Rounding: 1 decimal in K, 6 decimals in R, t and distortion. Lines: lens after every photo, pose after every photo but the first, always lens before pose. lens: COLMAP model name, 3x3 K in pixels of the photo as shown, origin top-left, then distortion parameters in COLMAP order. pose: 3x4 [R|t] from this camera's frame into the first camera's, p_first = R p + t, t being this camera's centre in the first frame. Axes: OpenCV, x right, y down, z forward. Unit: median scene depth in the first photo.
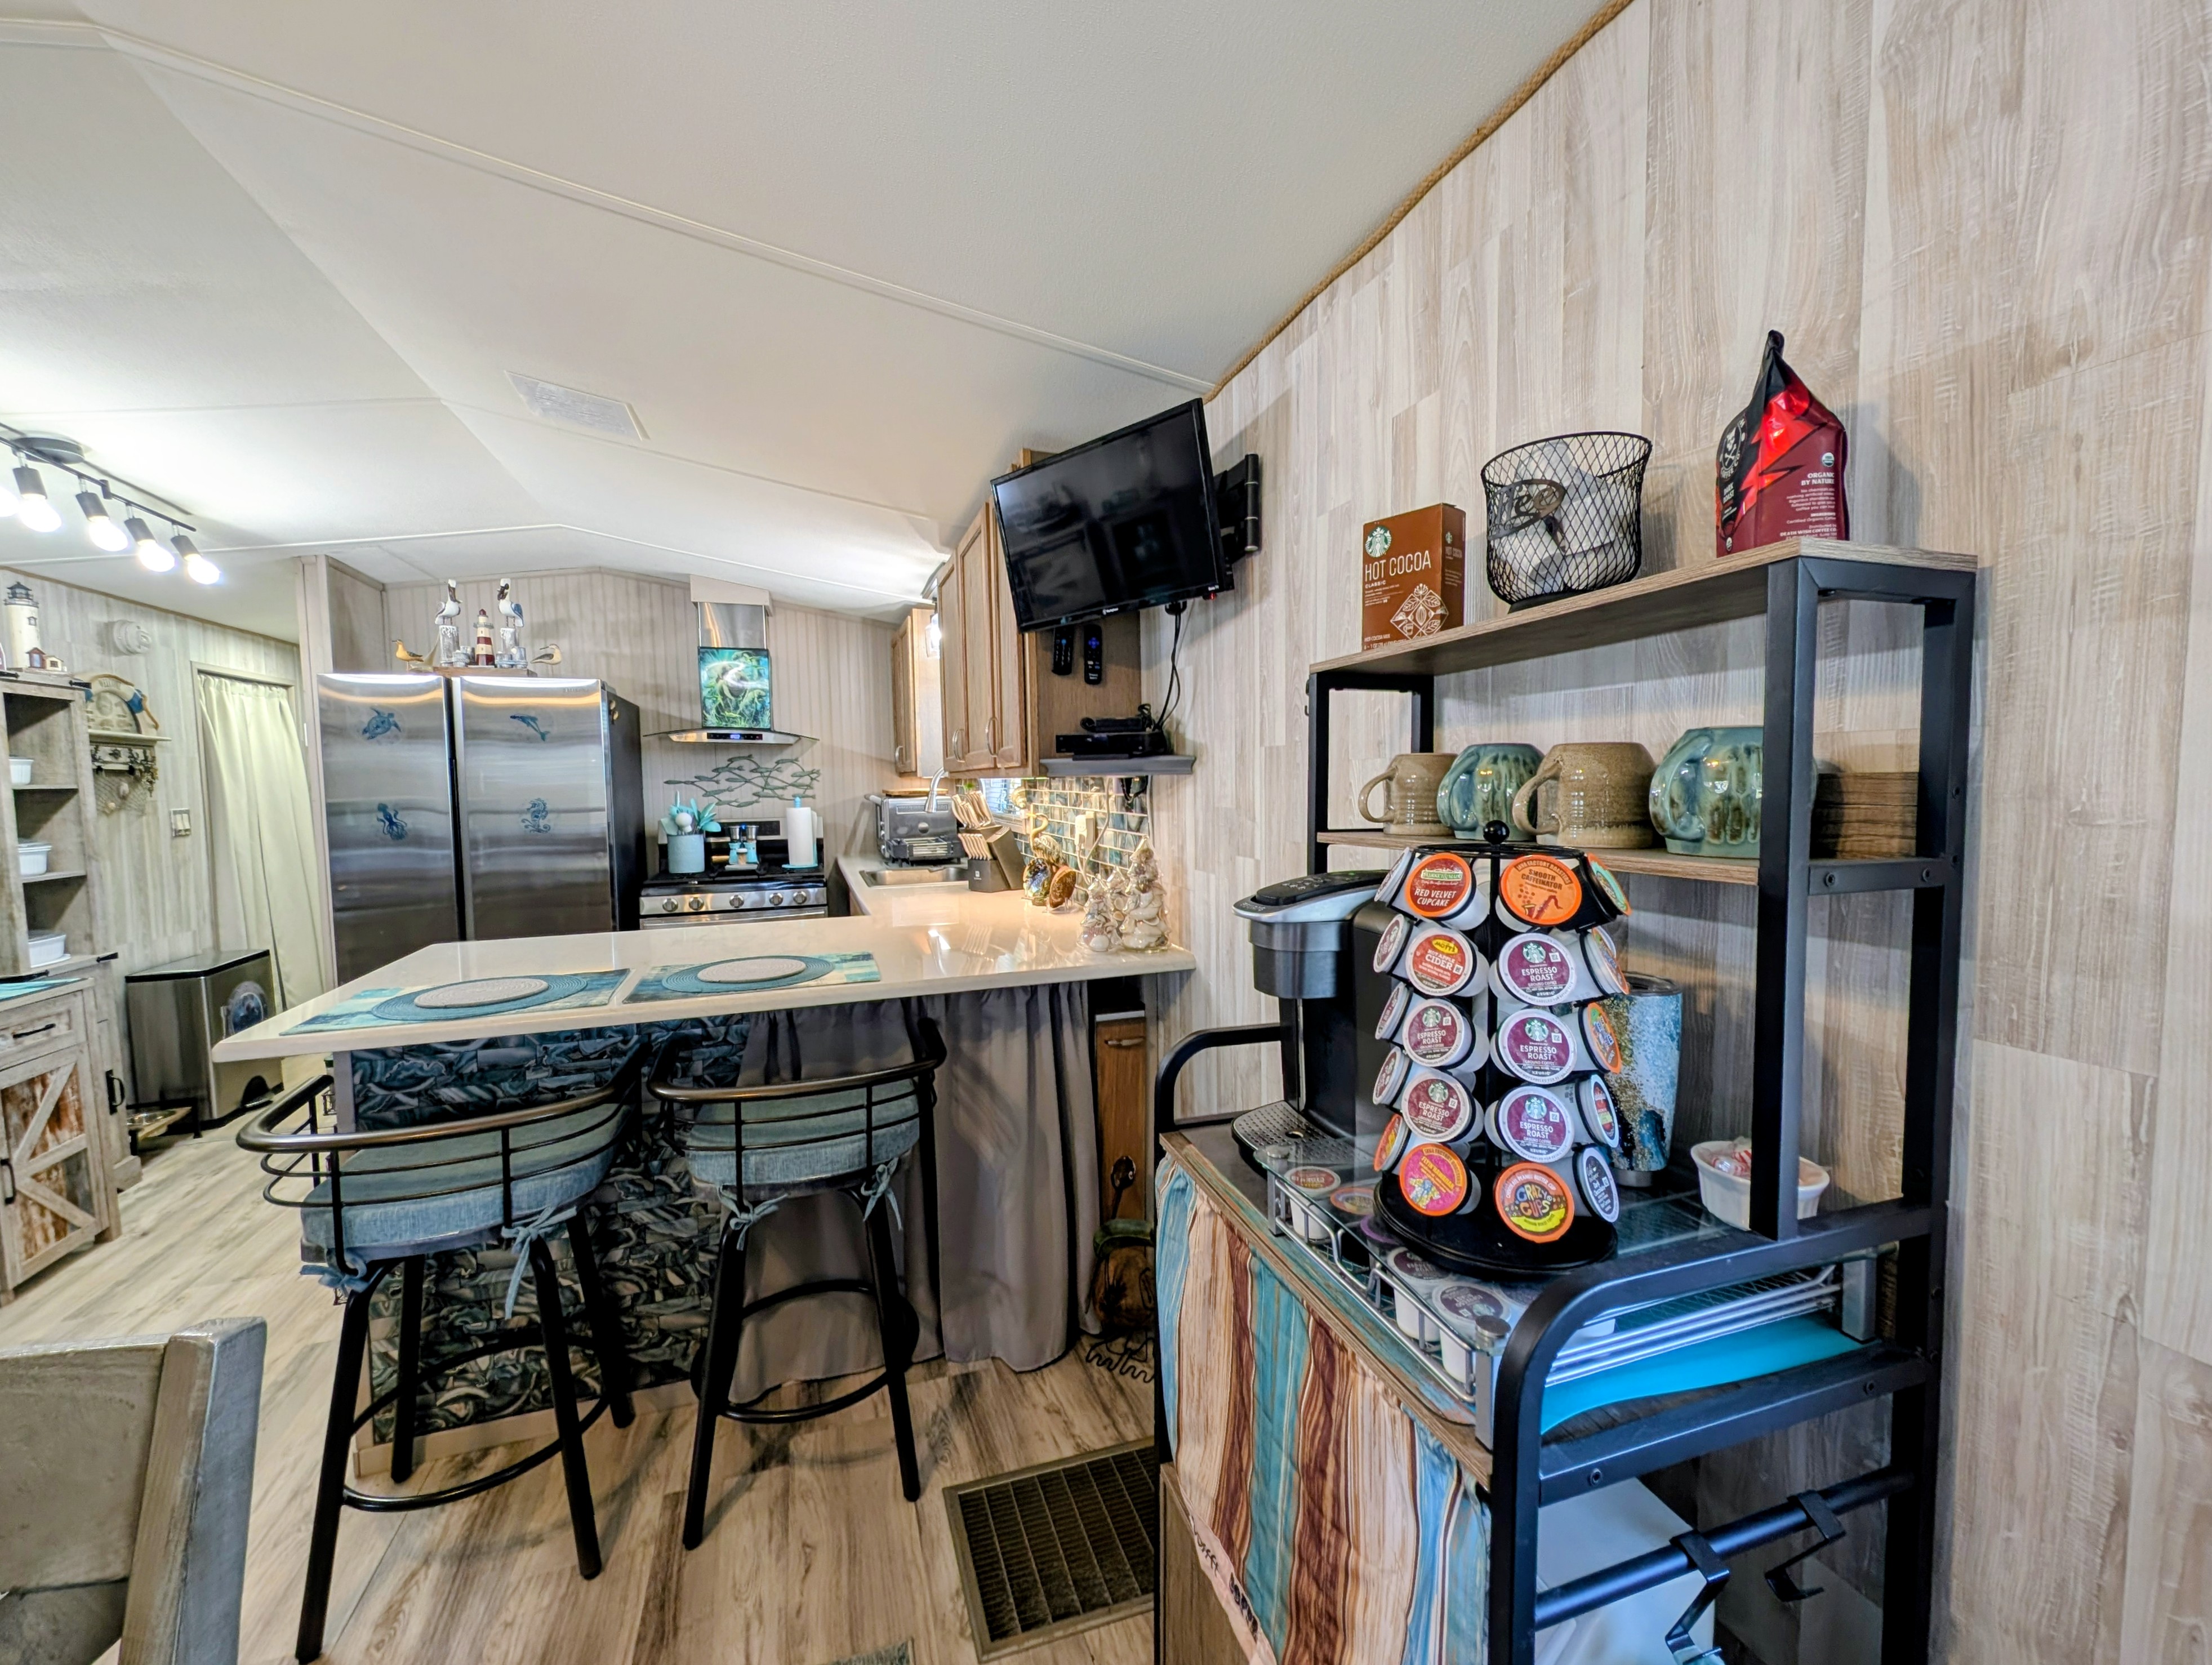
lens RADIAL K [[876.2, 0, 1099.2], [0, 876.2, 835.6], [0, 0, 1]] dist [0.028606, -0.008593]
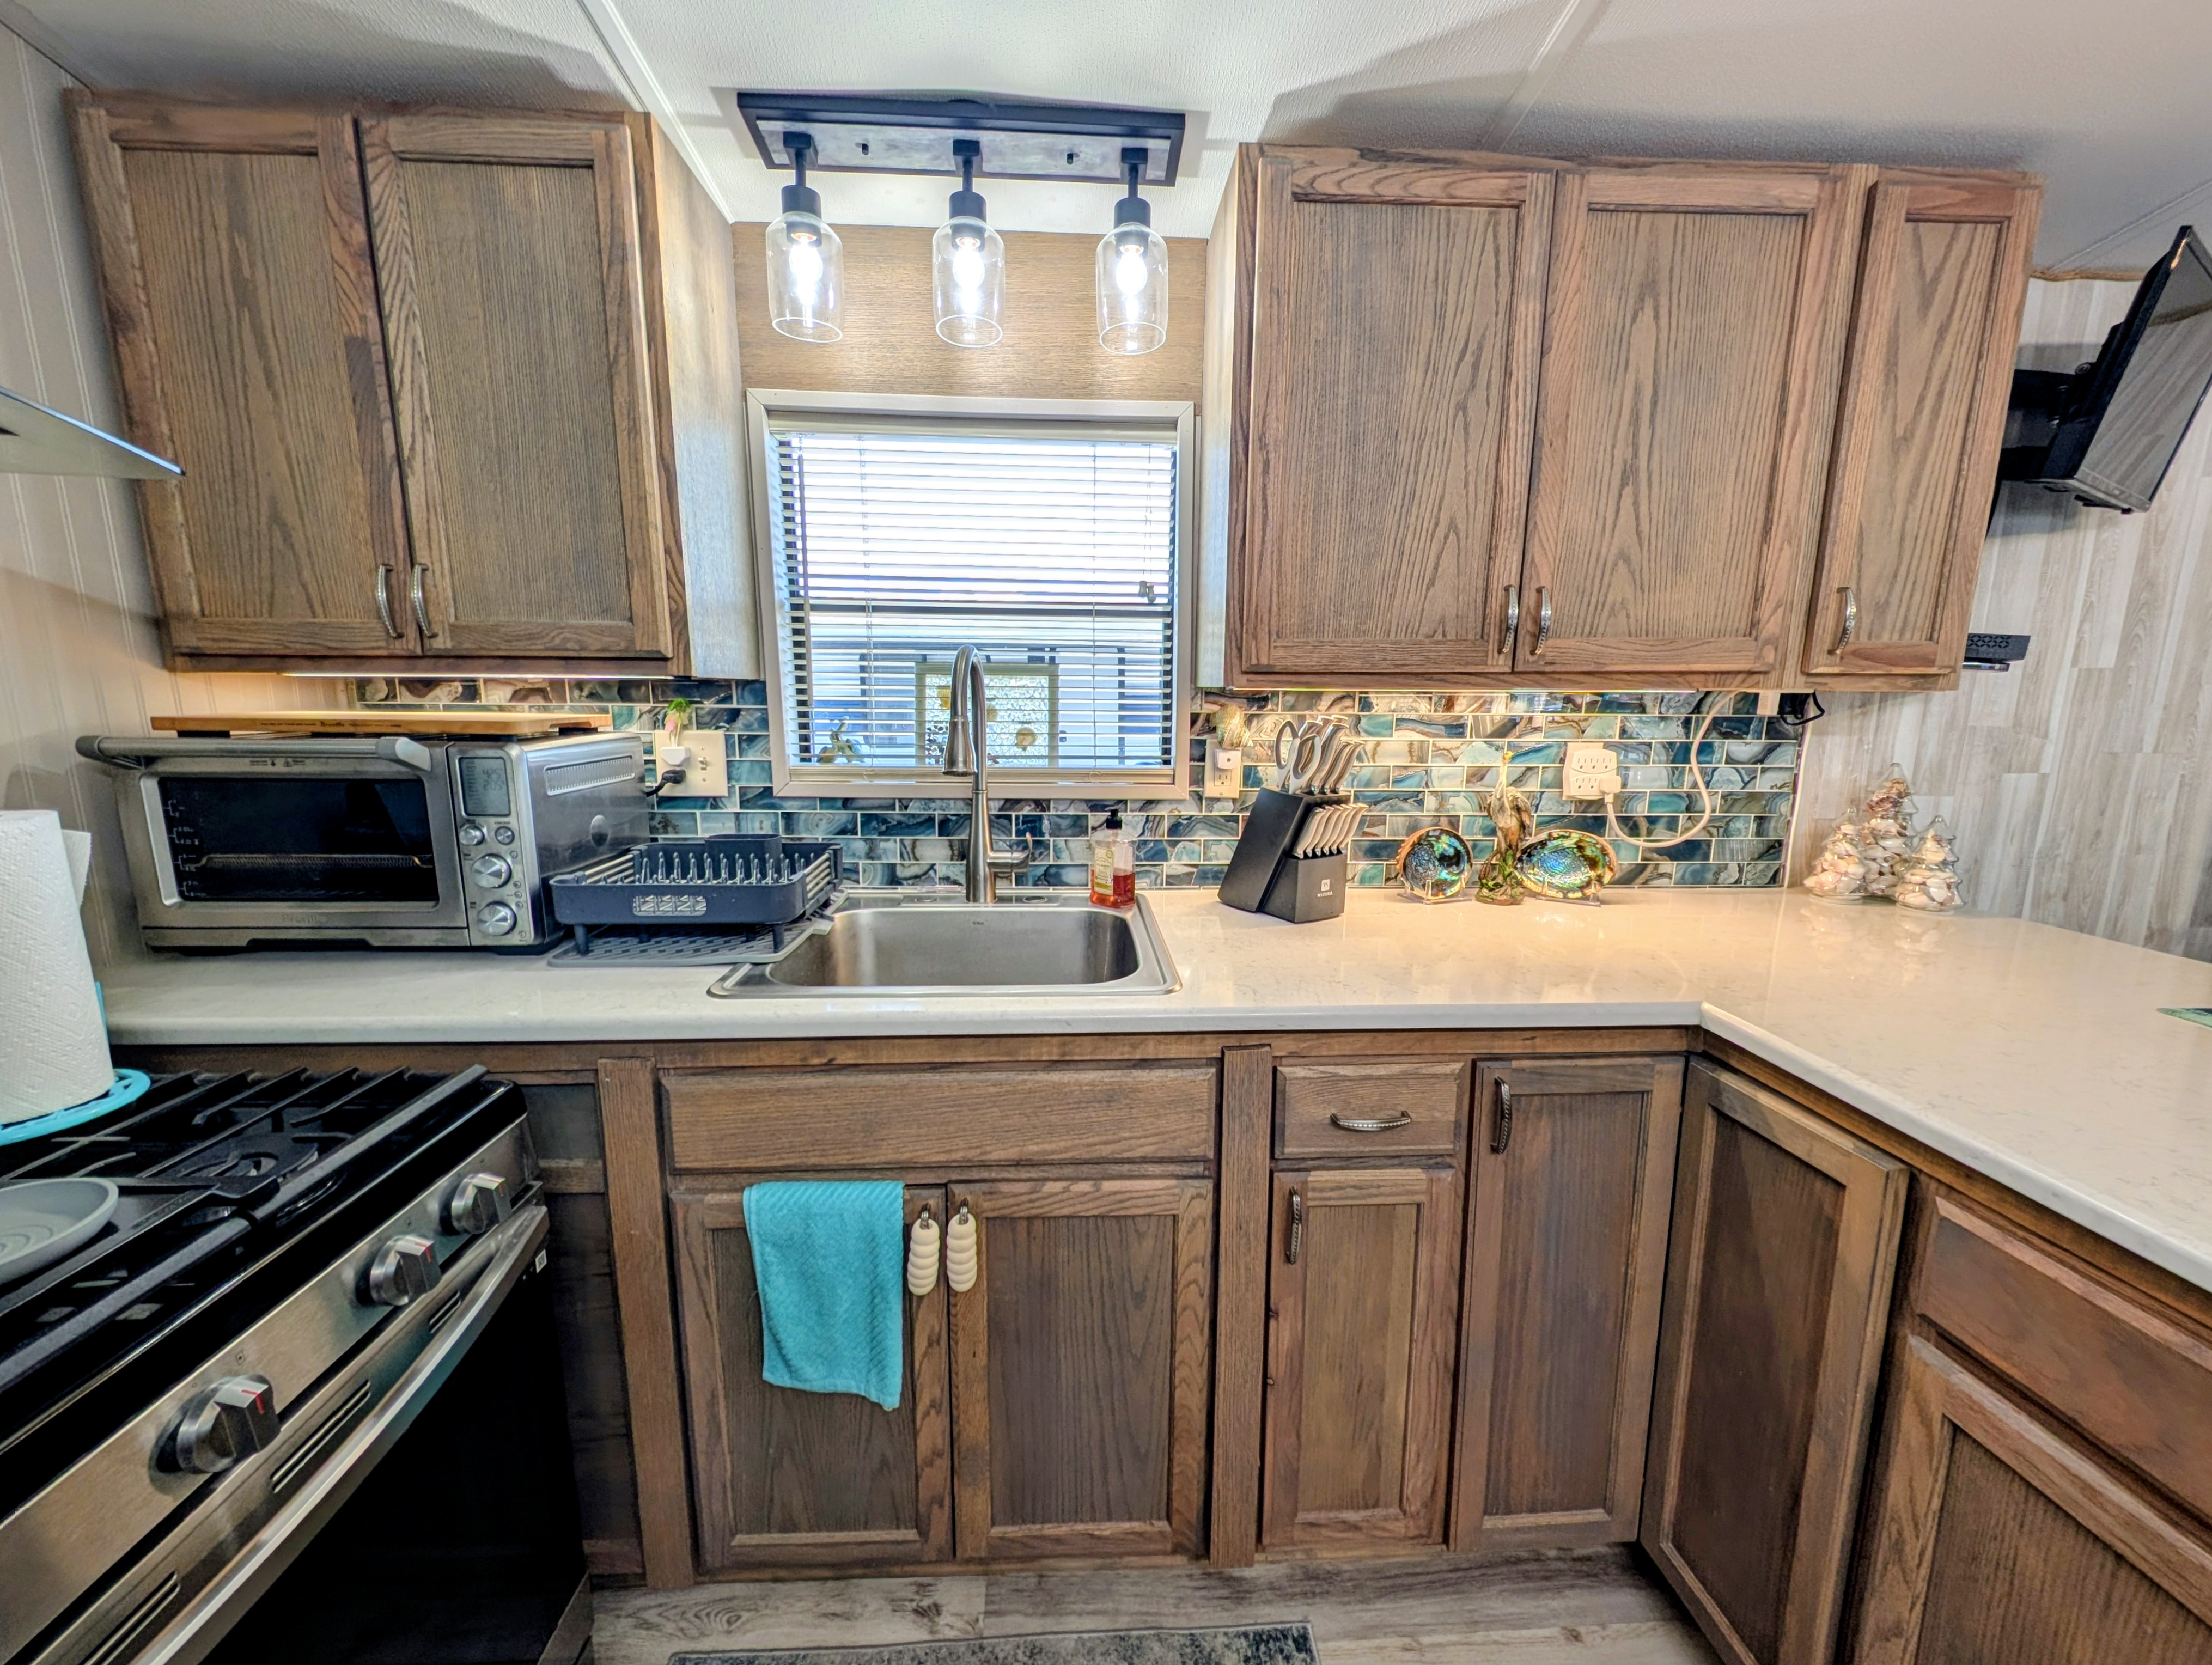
lens RADIAL K [[836.7, 0, 1105.0], [0, 836.7, 832.3], [0, 0, 1]] dist [0.000829, -0.000236]
pose [[0.272560, -0.142008, 0.951601, -0.539903], [0.054082, 0.989745, 0.132210, -0.047815], [-0.960618, 0.015429, 0.277445, 0.869029]]
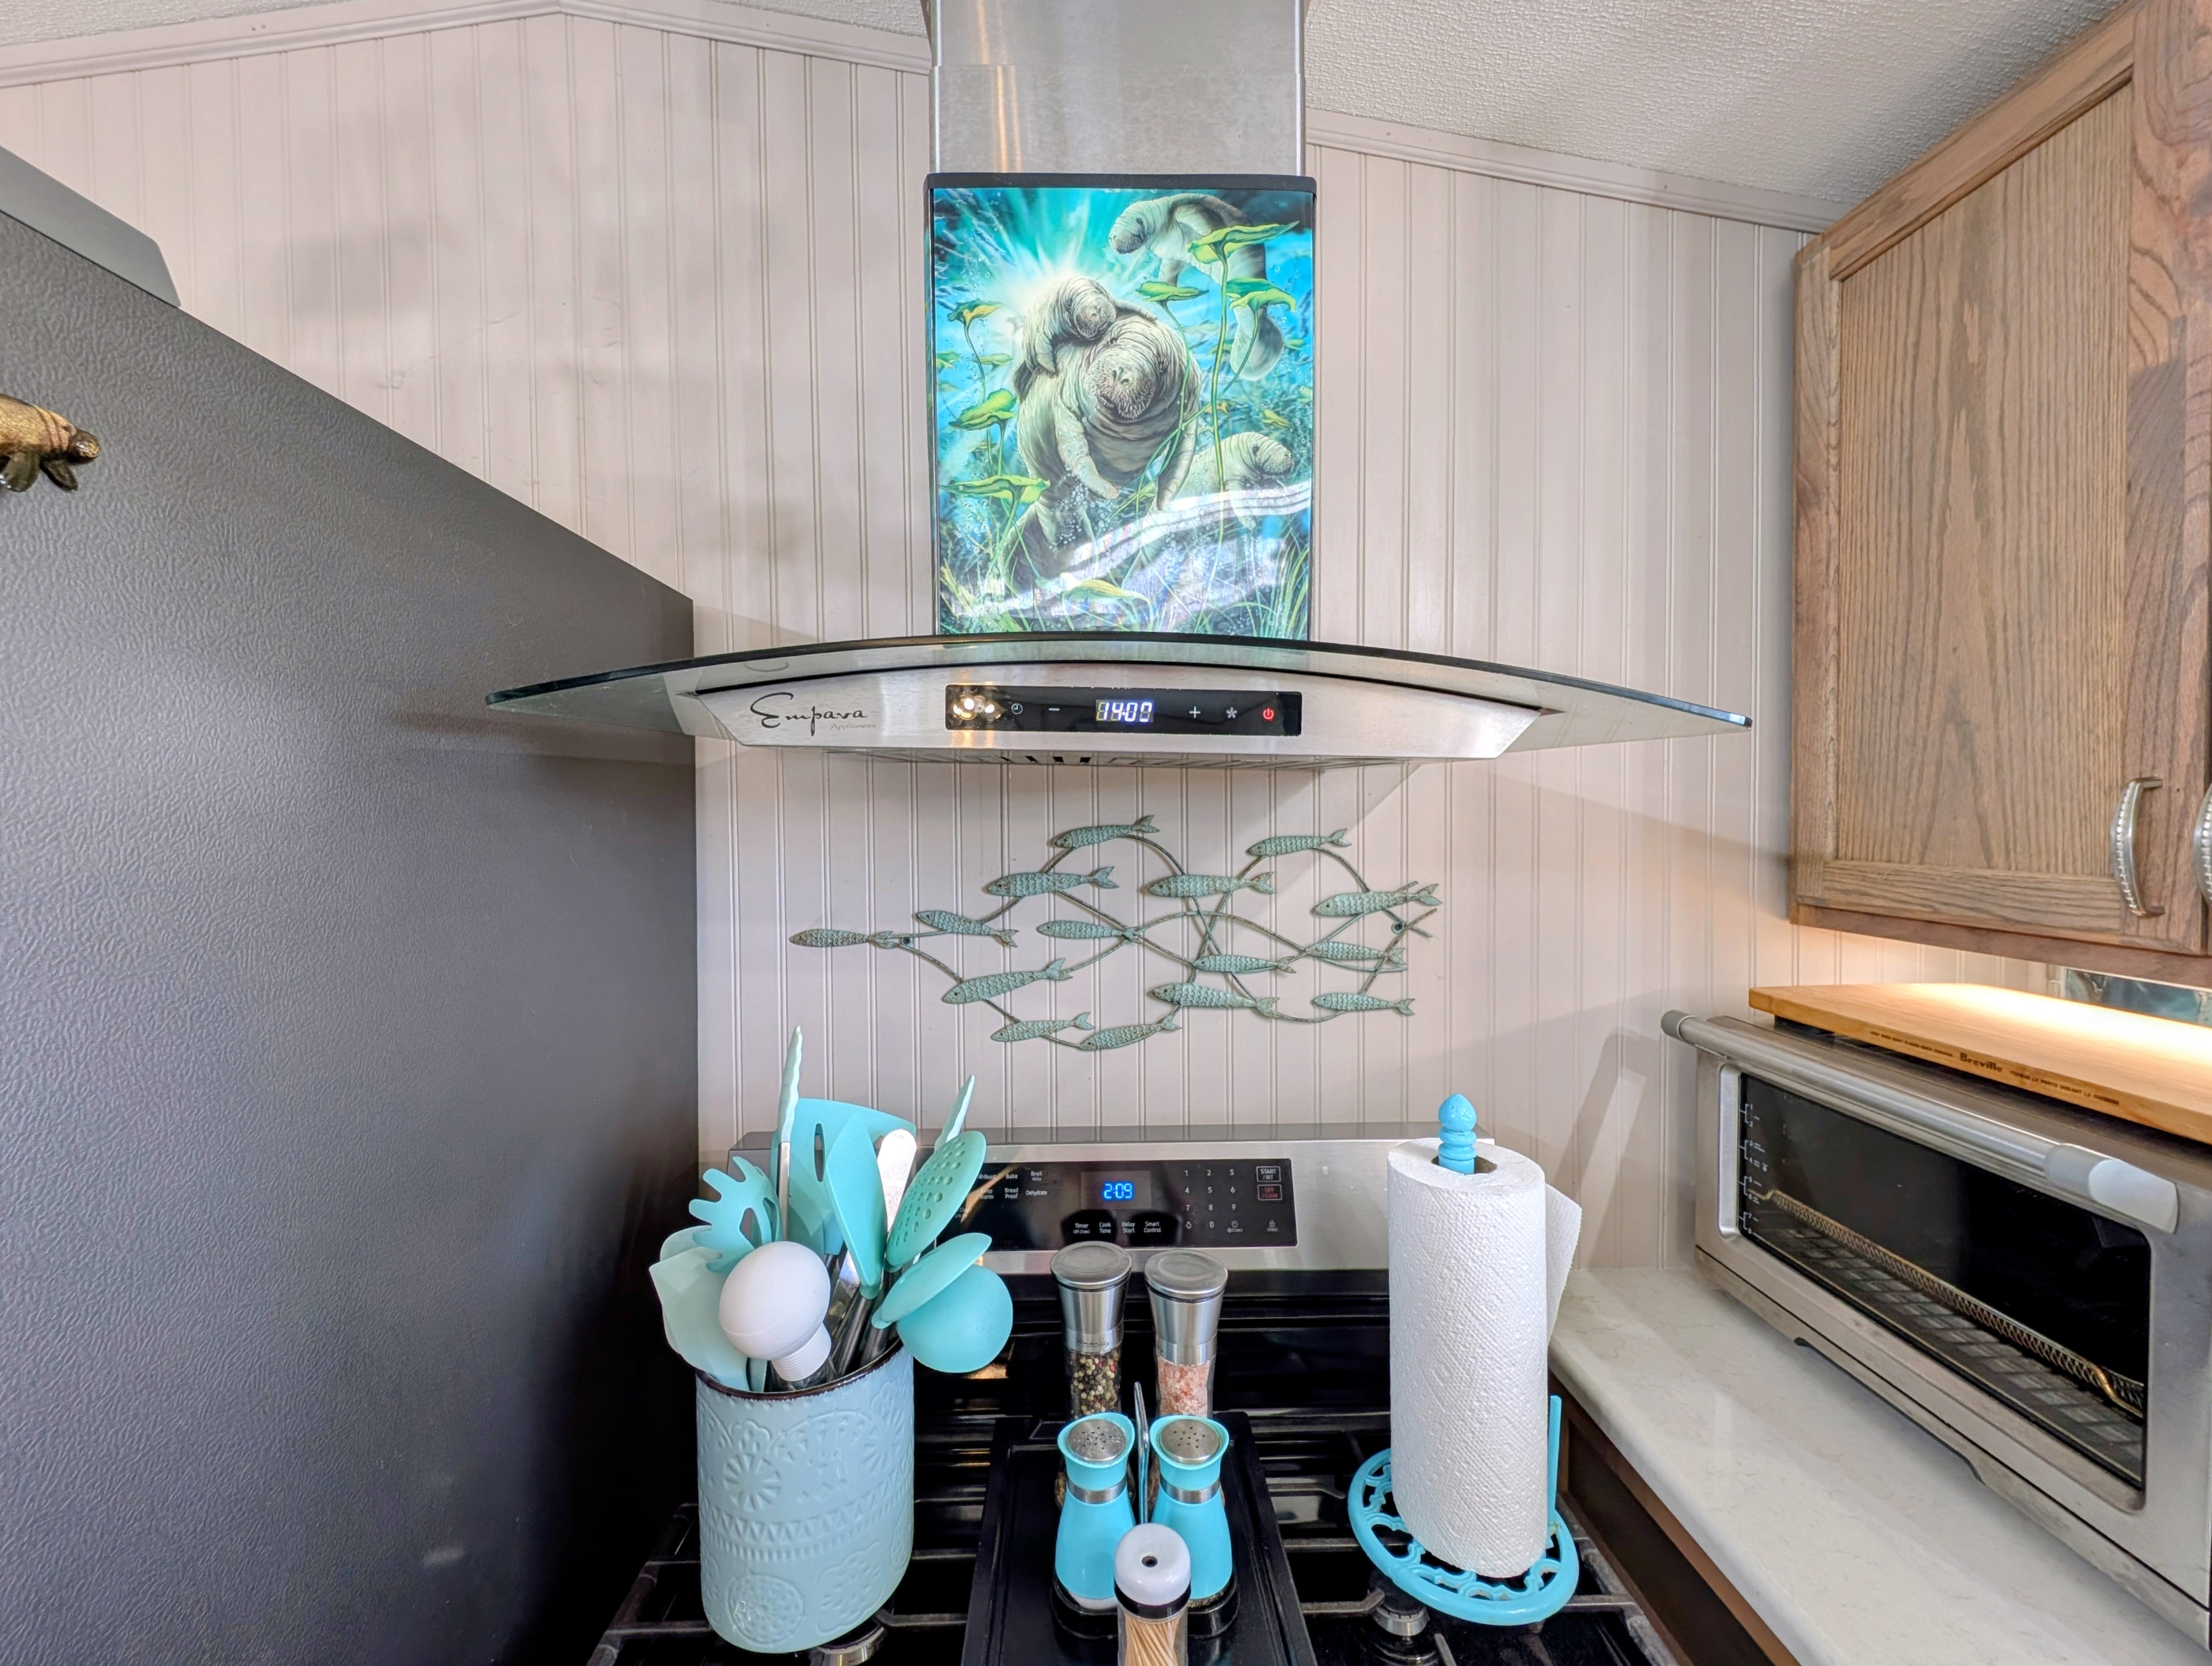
lens RADIAL K [[862.5, 0, 1104.2], [0, 862.5, 834.1], [0, 0, 1]] dist [-0.000450, -0.000004]
pose [[0.956573, 0.018556, -0.290902, -0.436906], [-0.029489, 0.999012, -0.033243, -0.102088], [0.289998, 0.040378, 0.956175, 1.005856]]
